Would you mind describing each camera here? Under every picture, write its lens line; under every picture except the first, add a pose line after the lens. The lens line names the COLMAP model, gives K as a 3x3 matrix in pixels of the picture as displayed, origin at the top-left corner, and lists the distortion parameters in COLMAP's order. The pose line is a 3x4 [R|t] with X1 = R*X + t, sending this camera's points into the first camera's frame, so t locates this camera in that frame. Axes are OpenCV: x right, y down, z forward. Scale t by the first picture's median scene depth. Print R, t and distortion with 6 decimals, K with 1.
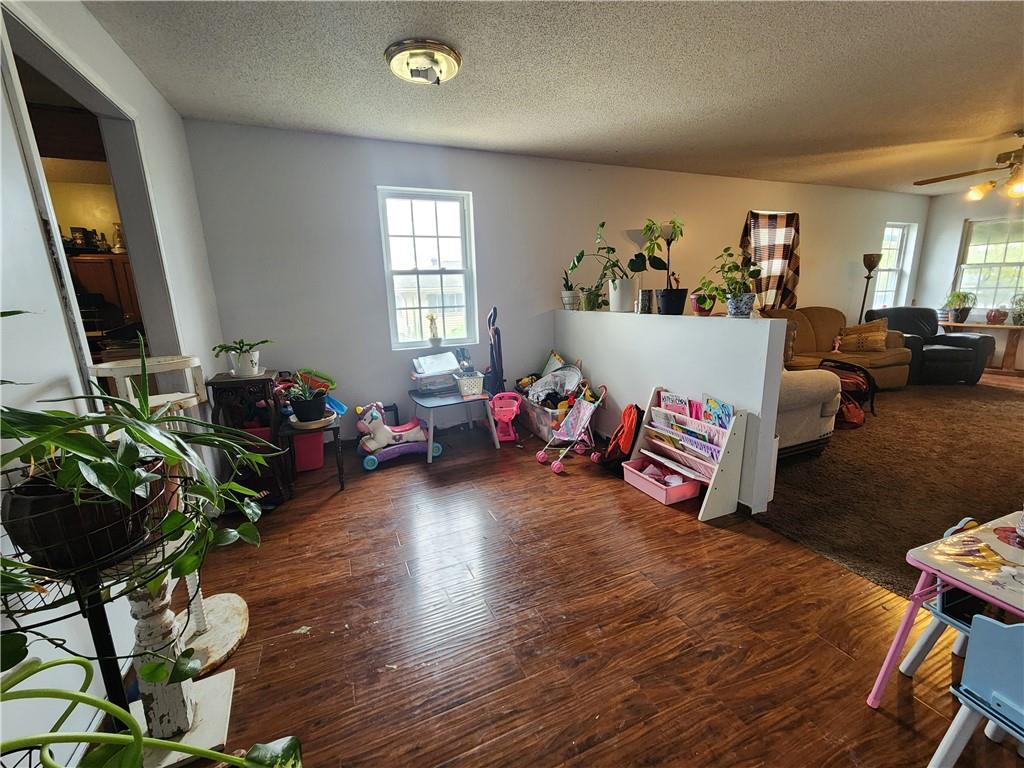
lens RADIAL K [[420.3, 0, 508.8], [0, 420.3, 388.3], [0, 0, 1]] dist [0.000314, 0.000673]
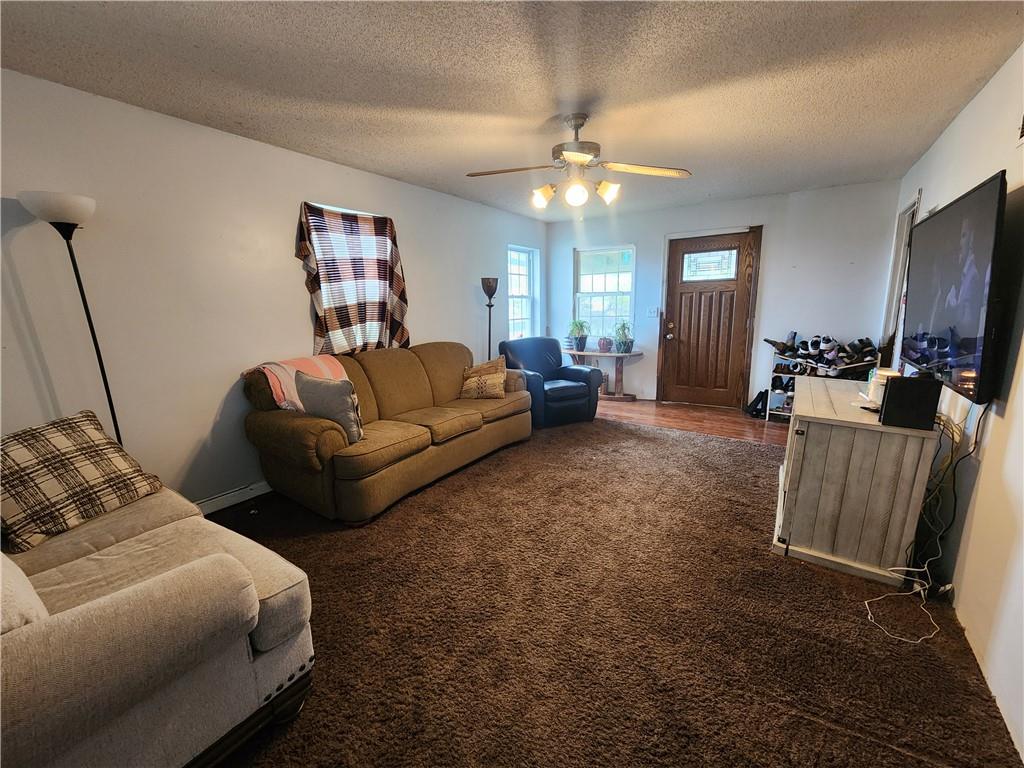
lens RADIAL K [[420.3, 0, 508.8], [0, 420.3, 388.3], [0, 0, 1]] dist [0.000314, 0.000673]
pose [[0.838855, -0.097343, 0.535581, 0.428430], [0.121463, 0.992547, -0.009845, -0.088024], [-0.530631, 0.073312, 0.844426, 0.288181]]
